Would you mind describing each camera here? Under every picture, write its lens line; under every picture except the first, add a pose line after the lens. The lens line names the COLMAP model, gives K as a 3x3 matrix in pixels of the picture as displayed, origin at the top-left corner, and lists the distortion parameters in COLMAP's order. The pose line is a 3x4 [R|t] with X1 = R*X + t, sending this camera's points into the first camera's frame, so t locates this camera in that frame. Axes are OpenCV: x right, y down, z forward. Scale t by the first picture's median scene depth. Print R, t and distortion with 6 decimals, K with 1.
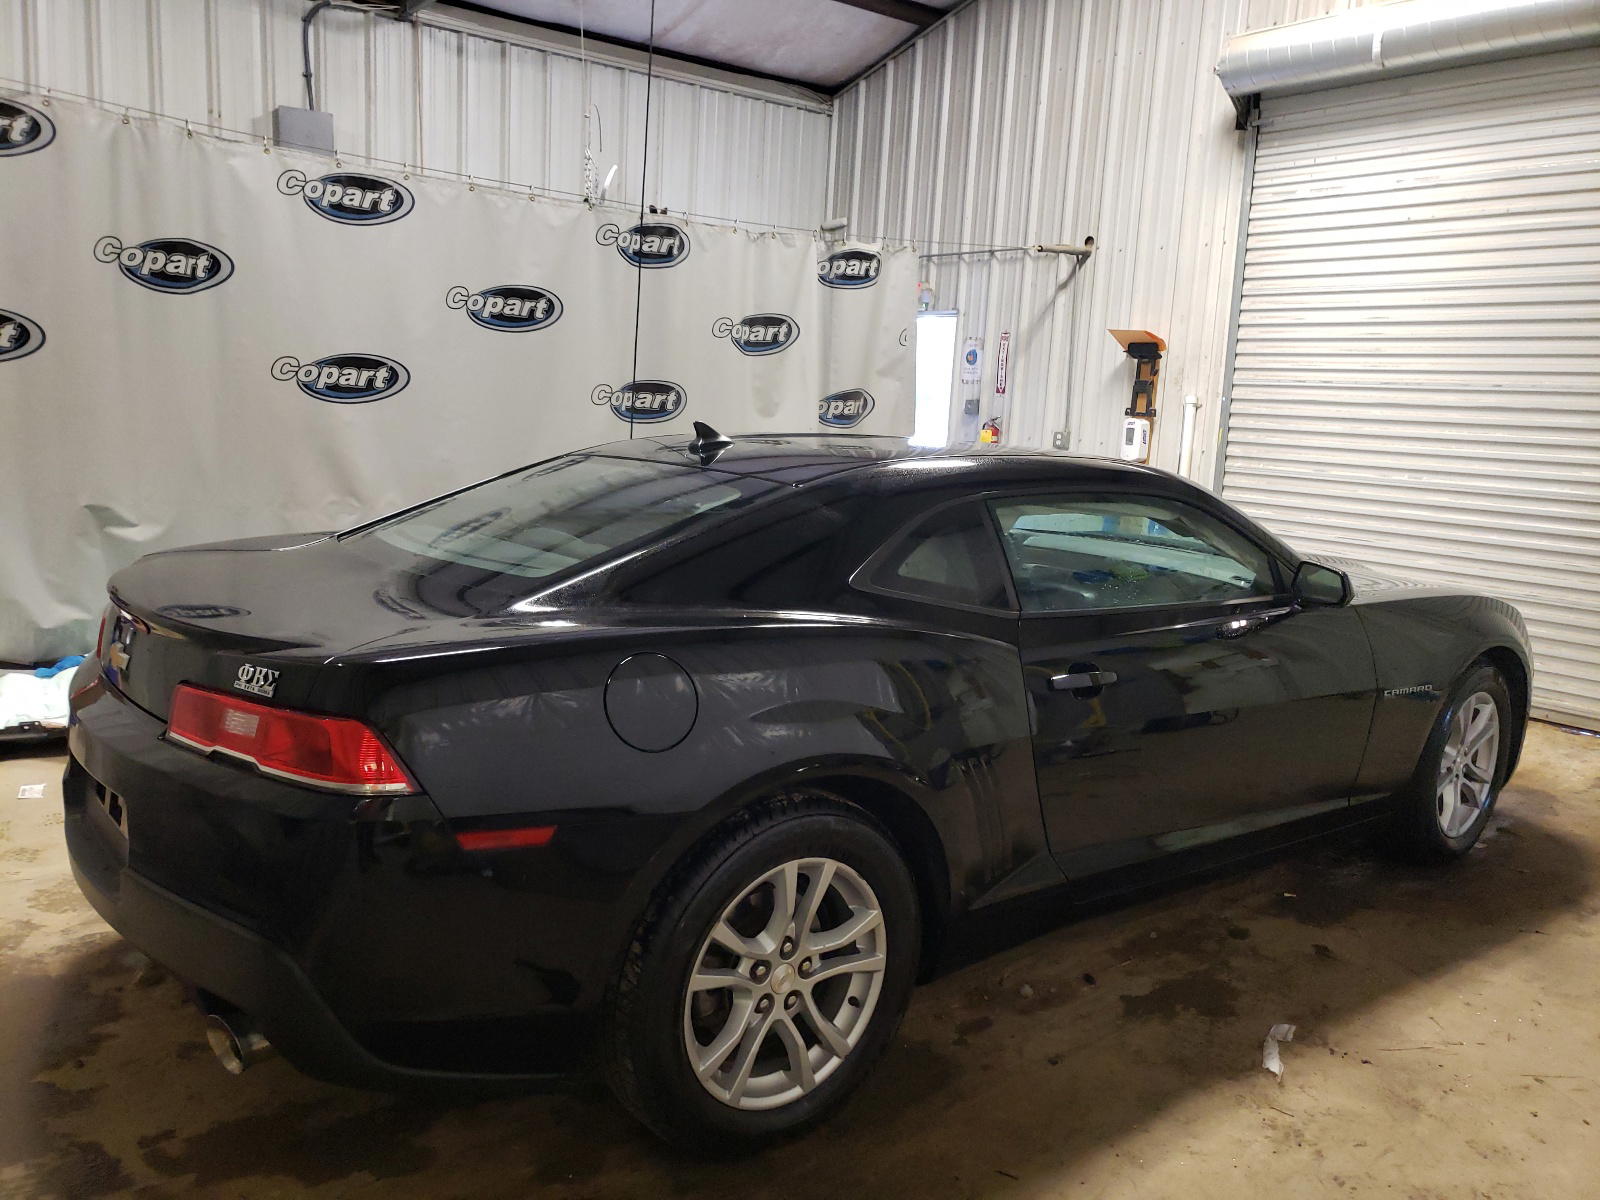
lens RADIAL K [[1245.6, 0, 800.0], [0, 1245.6, 600.0], [0, 0, 1]] dist [0.012985, -0.004353]
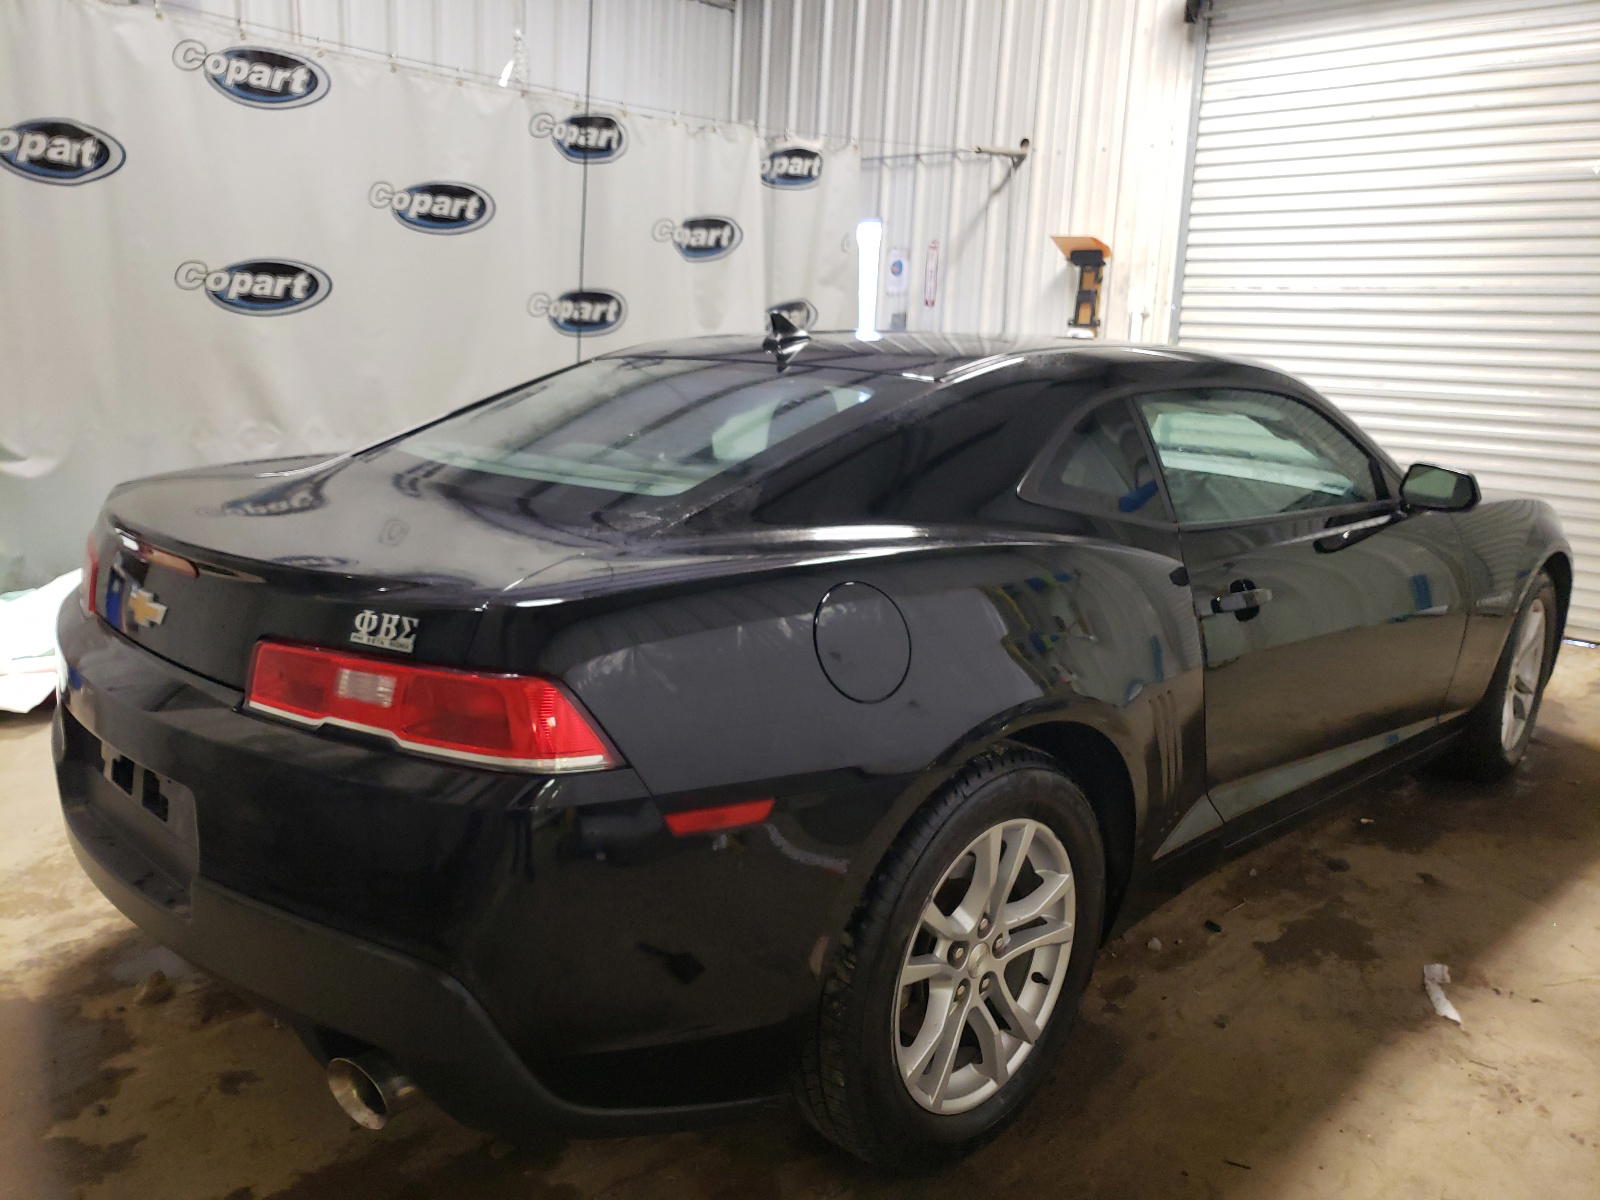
lens RADIAL K [[1262.5, 0, 770.2], [0, 1262.5, 594.0], [0, 0, 1]] dist [-0.037904, 0.074758]
pose [[0.994582, -0.032264, 0.098817, -0.154381], [0.027357, 0.998343, 0.050617, 0.004821], [-0.100286, -0.047640, 0.993817, 0.115667]]
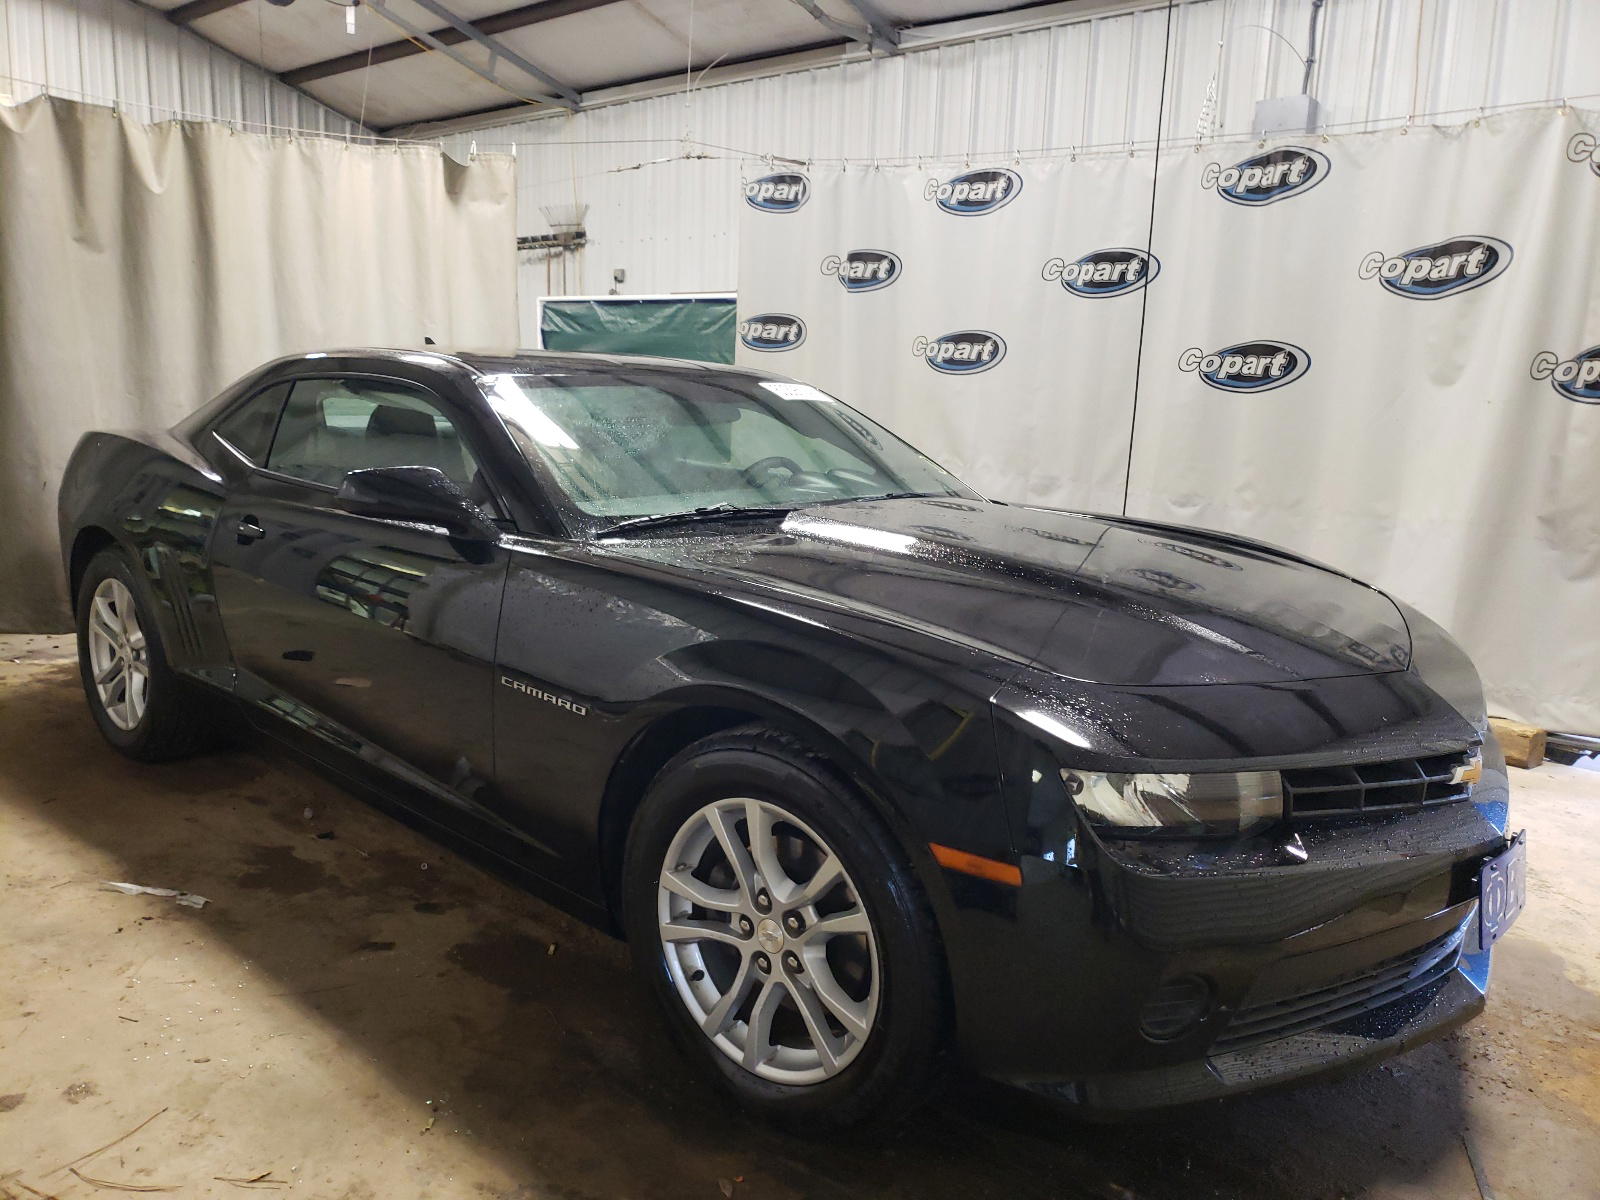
lens RADIAL K [[1265.7, 0, 772.5], [0, 1265.7, 597.7], [0, 0, 1]] dist [0.011938, 0.002905]
pose [[0.151091, 0.132213, -0.979638, 1.176936], [-0.188745, 0.976641, 0.102698, -0.068681], [0.970333, 0.169385, 0.172517, 1.022419]]
